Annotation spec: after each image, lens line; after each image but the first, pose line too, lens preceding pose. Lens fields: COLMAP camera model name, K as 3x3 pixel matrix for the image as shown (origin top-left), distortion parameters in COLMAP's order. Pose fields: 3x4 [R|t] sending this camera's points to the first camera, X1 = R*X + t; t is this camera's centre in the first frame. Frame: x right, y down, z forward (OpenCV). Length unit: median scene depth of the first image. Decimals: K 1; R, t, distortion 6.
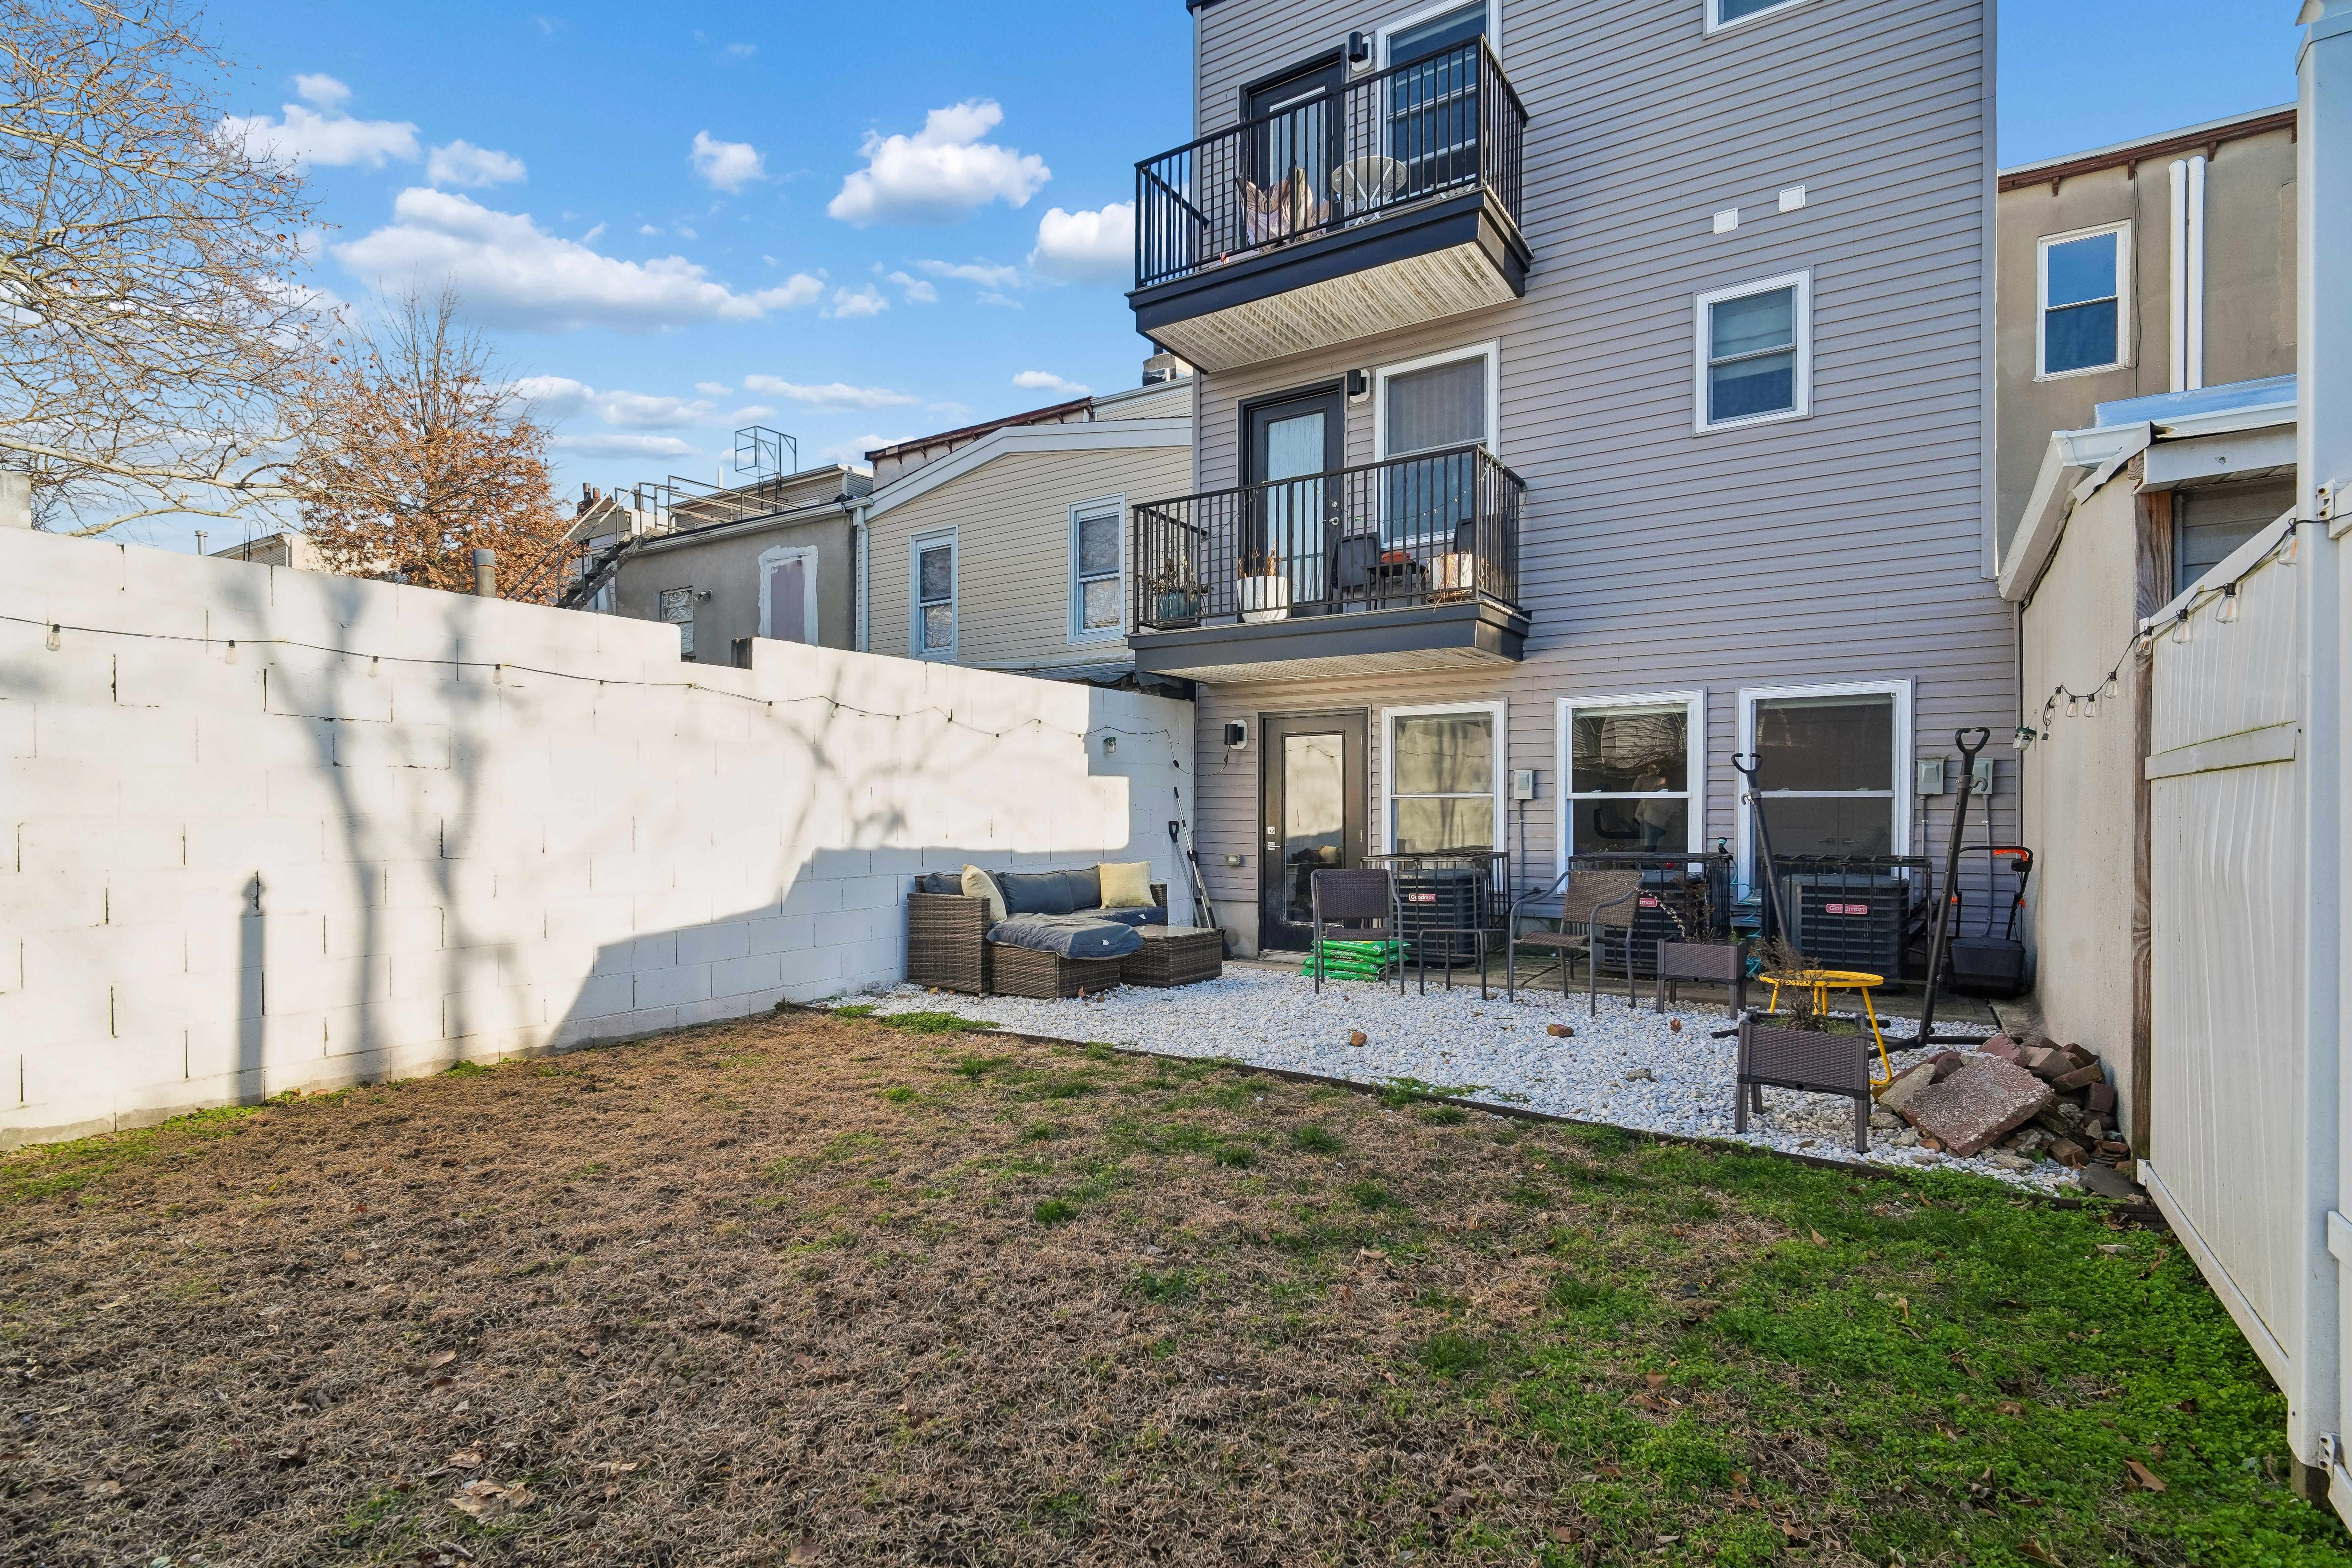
lens RADIAL K [[1118.8, 0, 1164.1], [0, 1118.8, 821.9], [0, 0, 1]] dist [-0.004351, -0.001010]
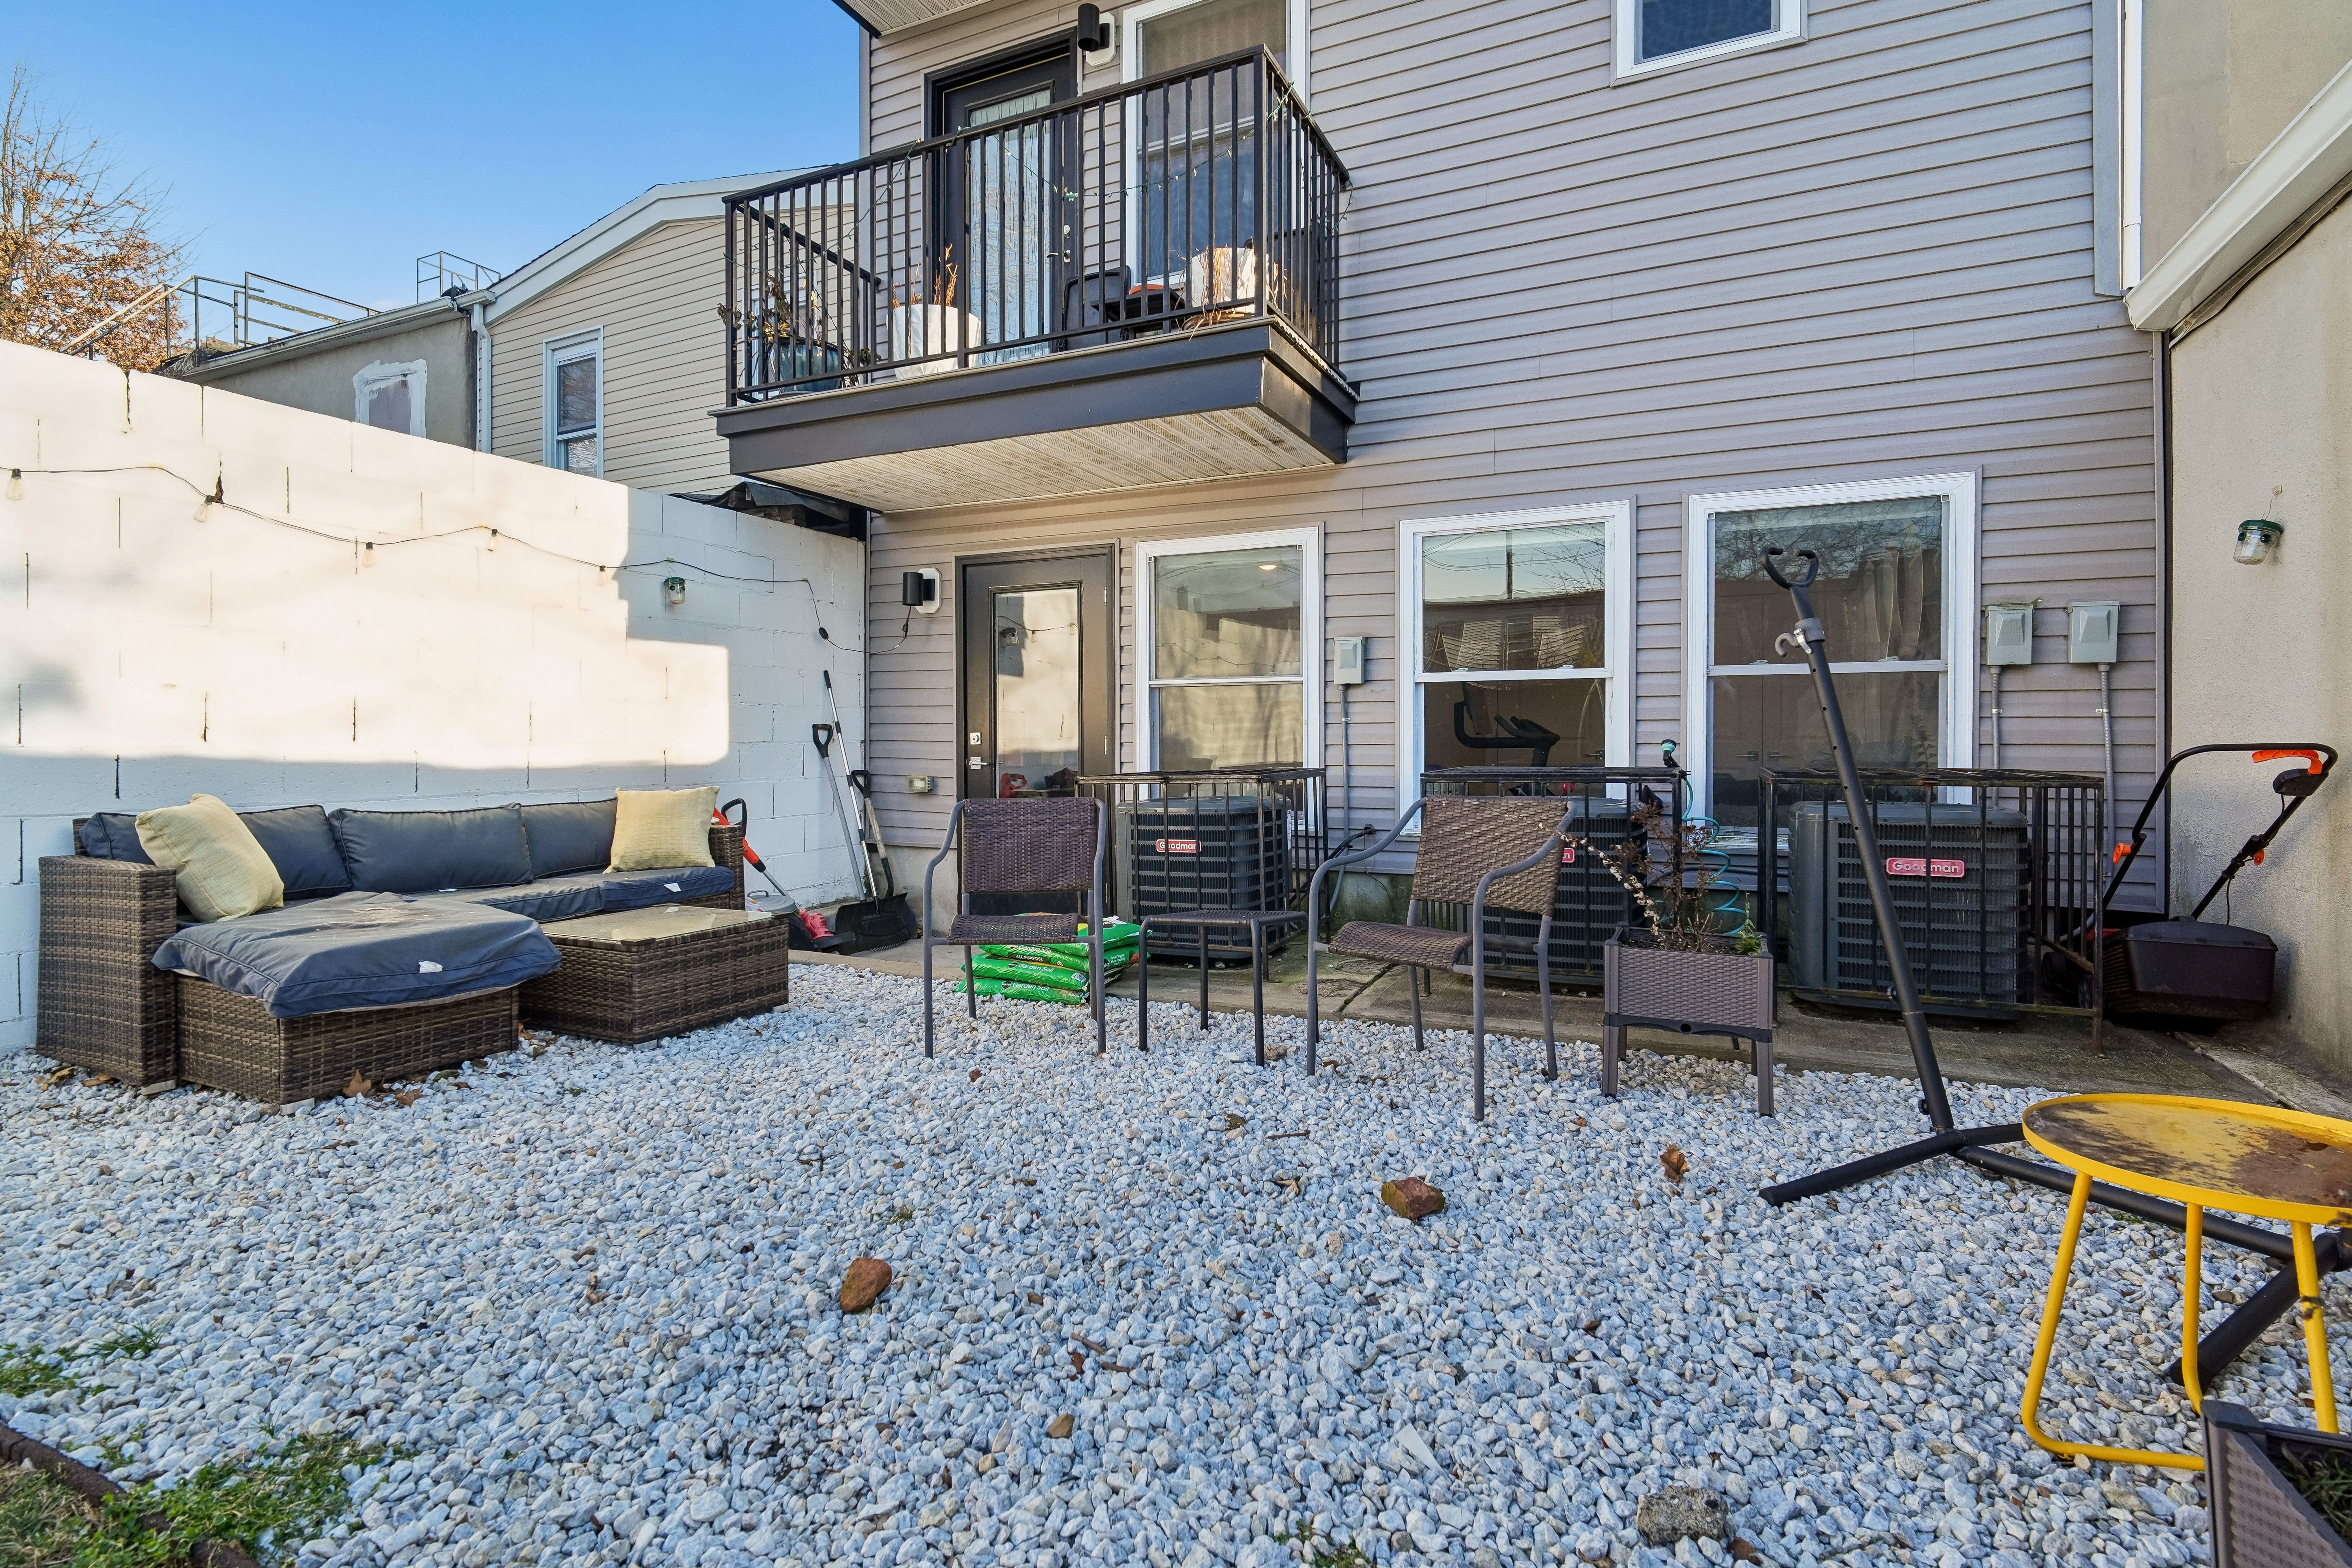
lens RADIAL K [[1110.8, 0, 1180.6], [0, 1110.8, 734.0], [0, 0, 1]] dist [-0.001456, -0.000558]
pose [[0.989690, 0.001245, 0.143220, 0.140258], [0.000825, 0.999896, -0.014389, 0.016618], [-0.143223, 0.014359, 0.989586, 0.401304]]
